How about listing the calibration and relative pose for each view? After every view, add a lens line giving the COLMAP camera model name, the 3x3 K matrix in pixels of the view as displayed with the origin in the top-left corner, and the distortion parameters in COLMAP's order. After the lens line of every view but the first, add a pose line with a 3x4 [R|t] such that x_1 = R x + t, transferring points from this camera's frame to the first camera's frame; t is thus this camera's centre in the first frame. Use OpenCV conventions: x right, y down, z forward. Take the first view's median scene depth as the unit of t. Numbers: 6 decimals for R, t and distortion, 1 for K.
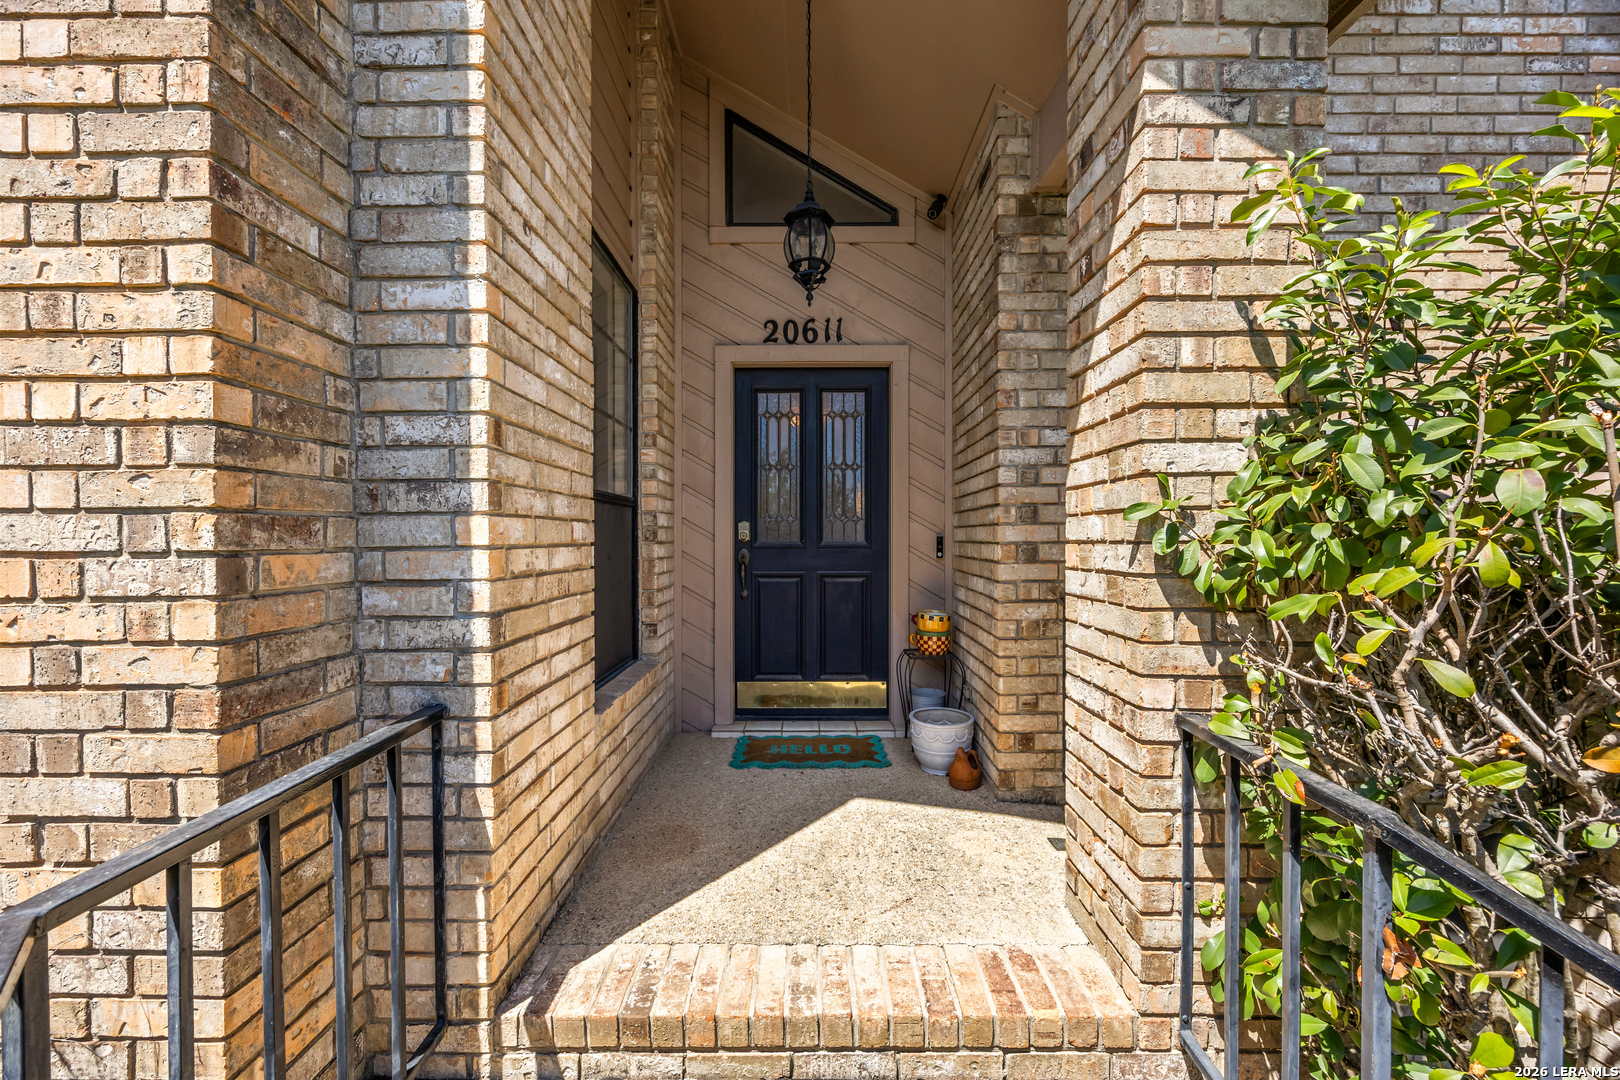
lens RADIAL K [[628.1, 0, 811.1], [0, 628.1, 541.3], [0, 0, 1]] dist [-0.003640, 0.000379]
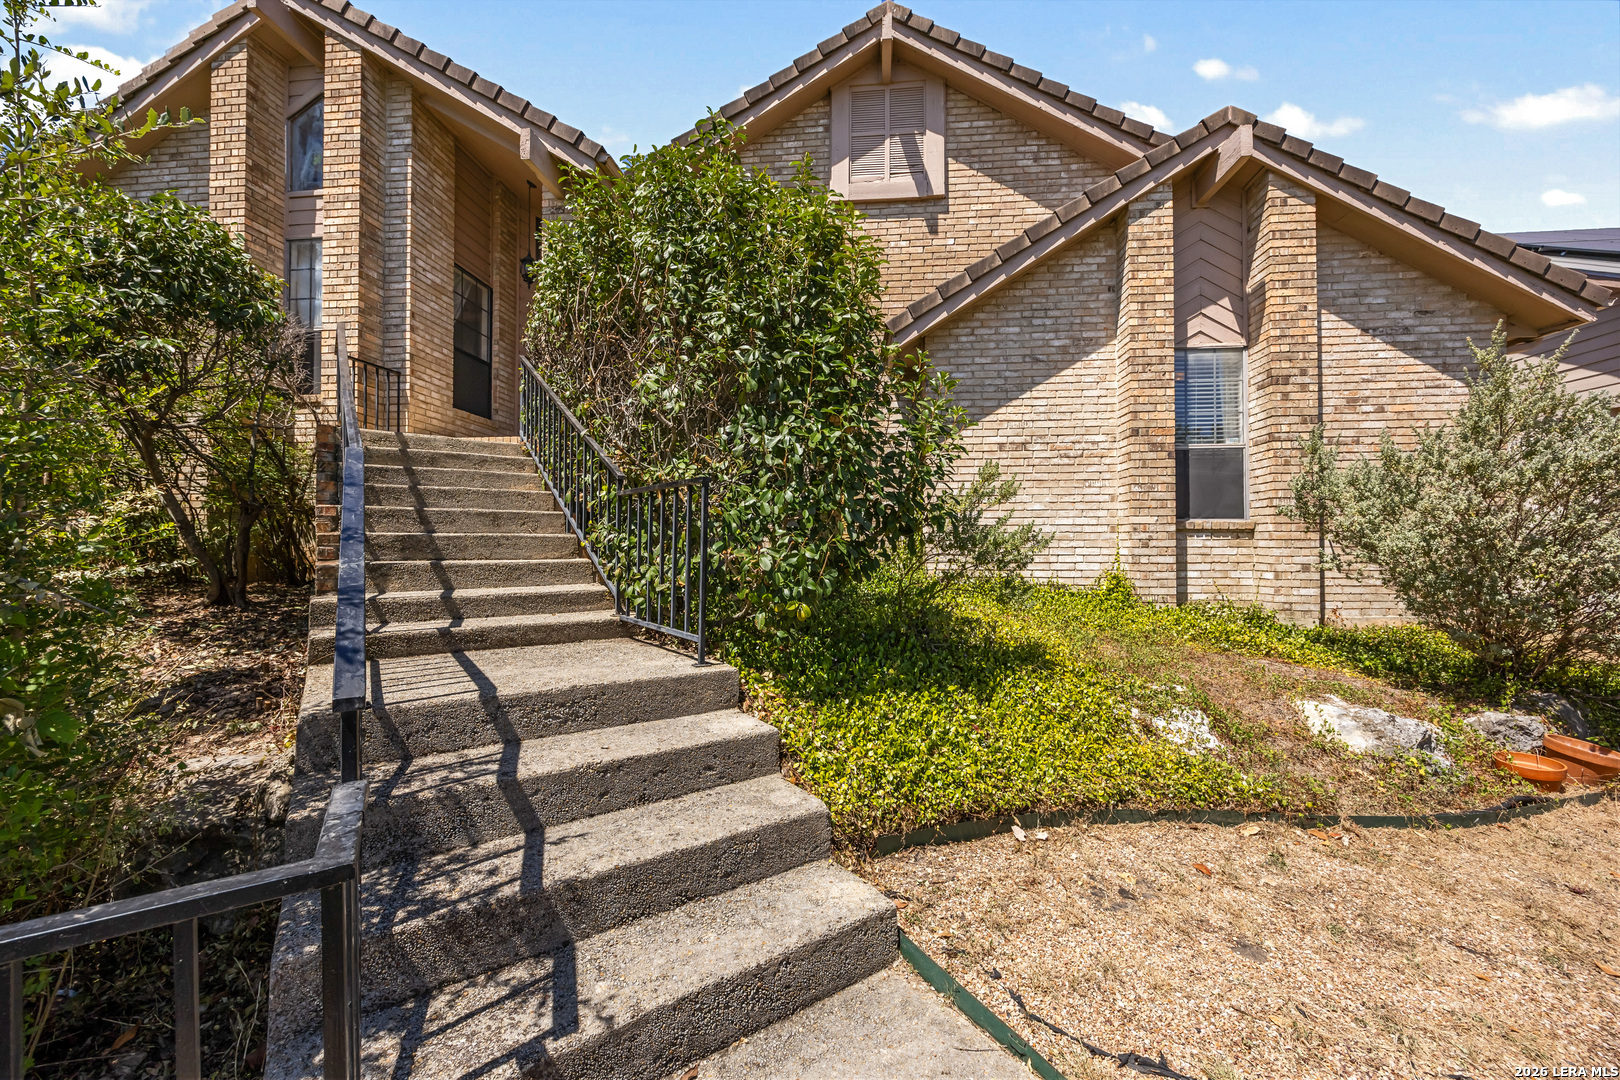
lens RADIAL K [[628.1, 0, 806.7], [0, 628.1, 541.1], [0, 0, 1]] dist [-0.003640, 0.000379]
pose [[0.994665, 0.005718, -0.102996, 2.955943], [-0.007515, 0.999826, -0.017074, 1.593578], [0.102880, 0.017757, 0.994535, -3.359075]]
